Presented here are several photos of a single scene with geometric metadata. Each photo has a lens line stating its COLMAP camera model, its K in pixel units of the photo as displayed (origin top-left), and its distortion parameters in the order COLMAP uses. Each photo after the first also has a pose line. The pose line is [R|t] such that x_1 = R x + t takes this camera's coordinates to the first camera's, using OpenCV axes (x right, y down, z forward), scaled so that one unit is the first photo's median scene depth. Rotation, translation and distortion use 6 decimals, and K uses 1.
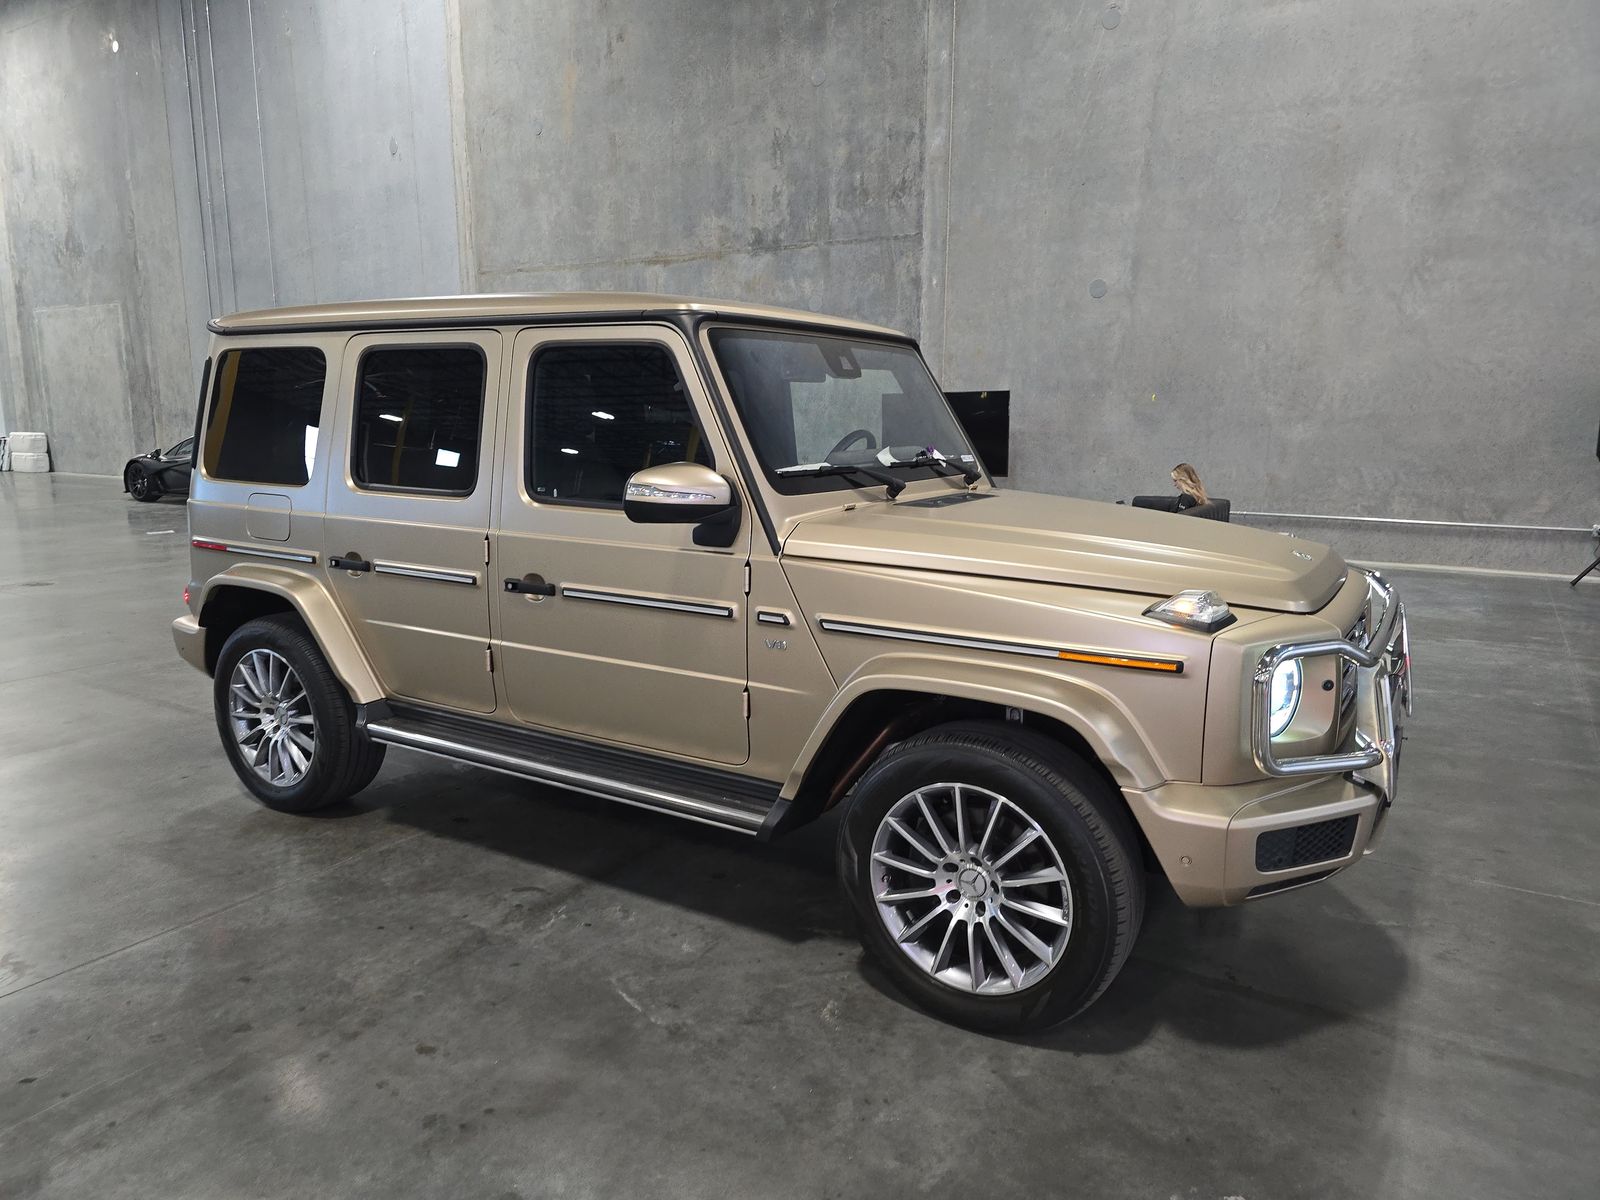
lens RADIAL K [[1079.9, 0, 787.0], [0, 1079.9, 598.7], [0, 0, 1]] dist [0.043208, -0.041291]
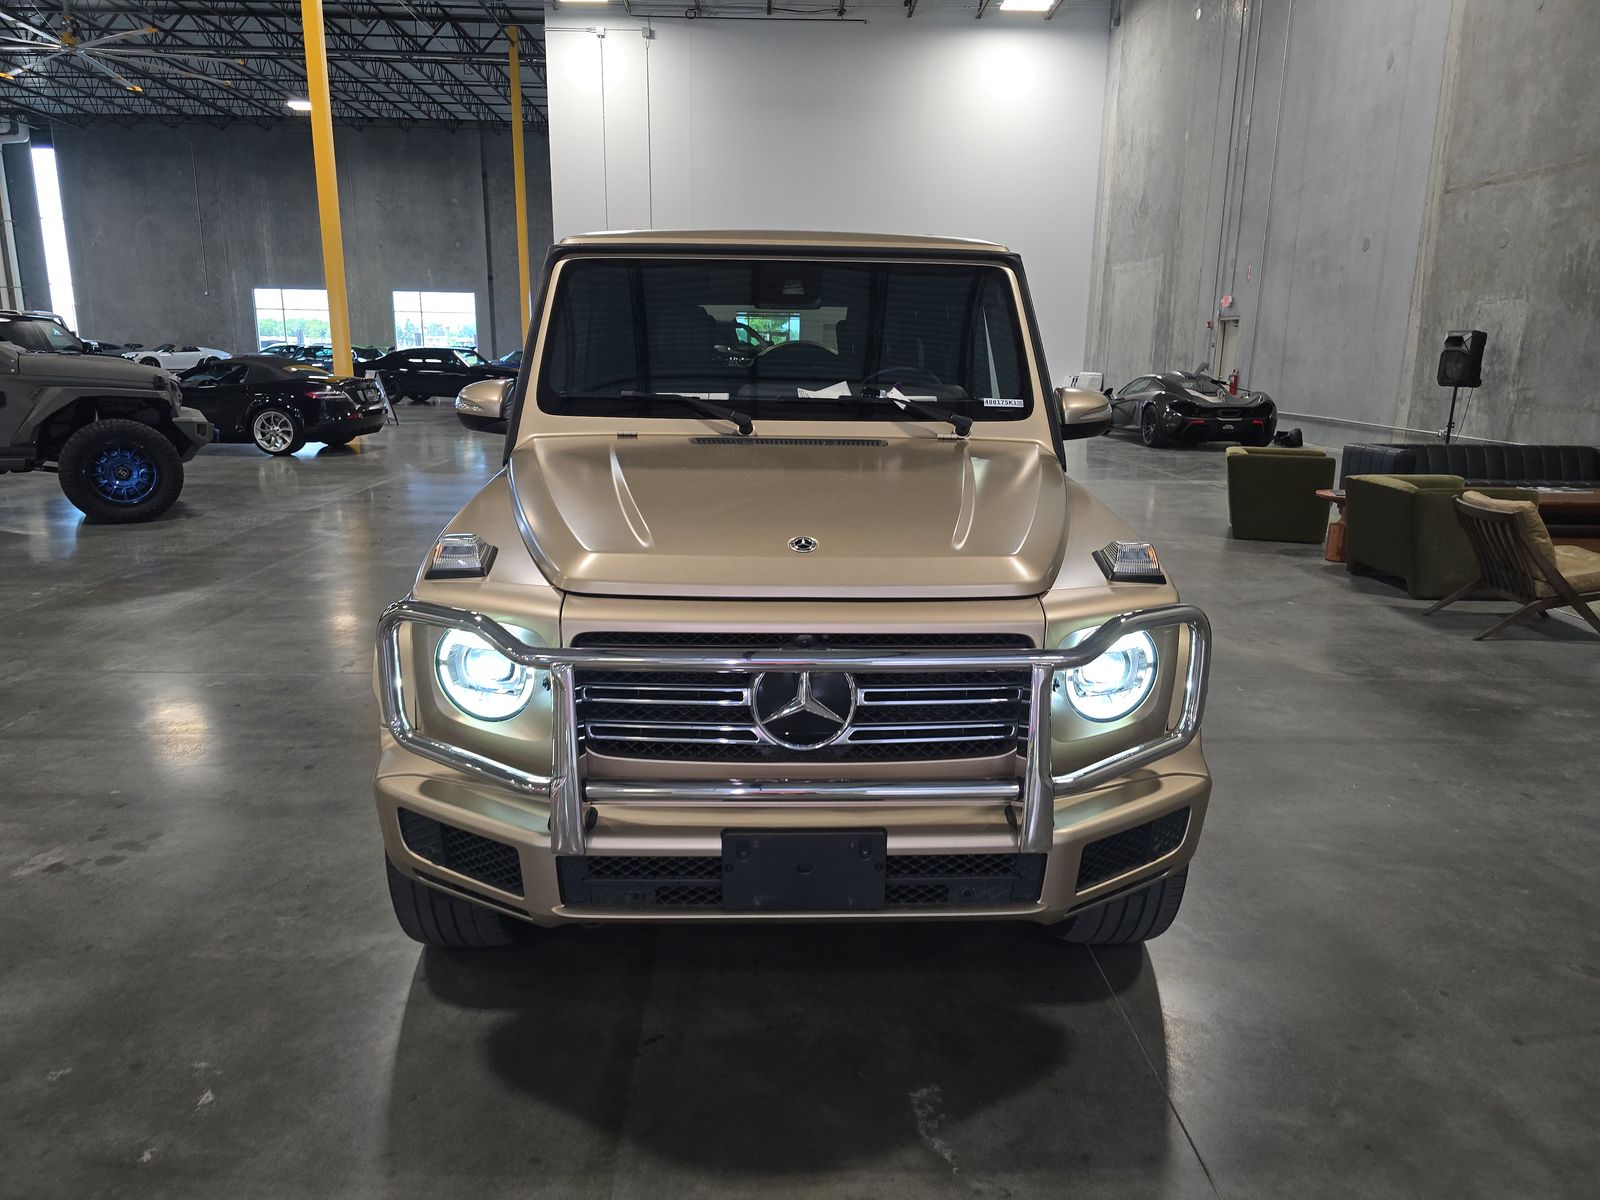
lens RADIAL K [[1077.1, 0, 801.6], [0, 1077.1, 597.3], [0, 0, 1]] dist [0.041374, -0.039714]
pose [[0.550557, 0.193193, -0.812135, 0.195159], [-0.157677, 0.979407, 0.126093, -0.015537], [0.819771, 0.058633, 0.569681, 0.115863]]
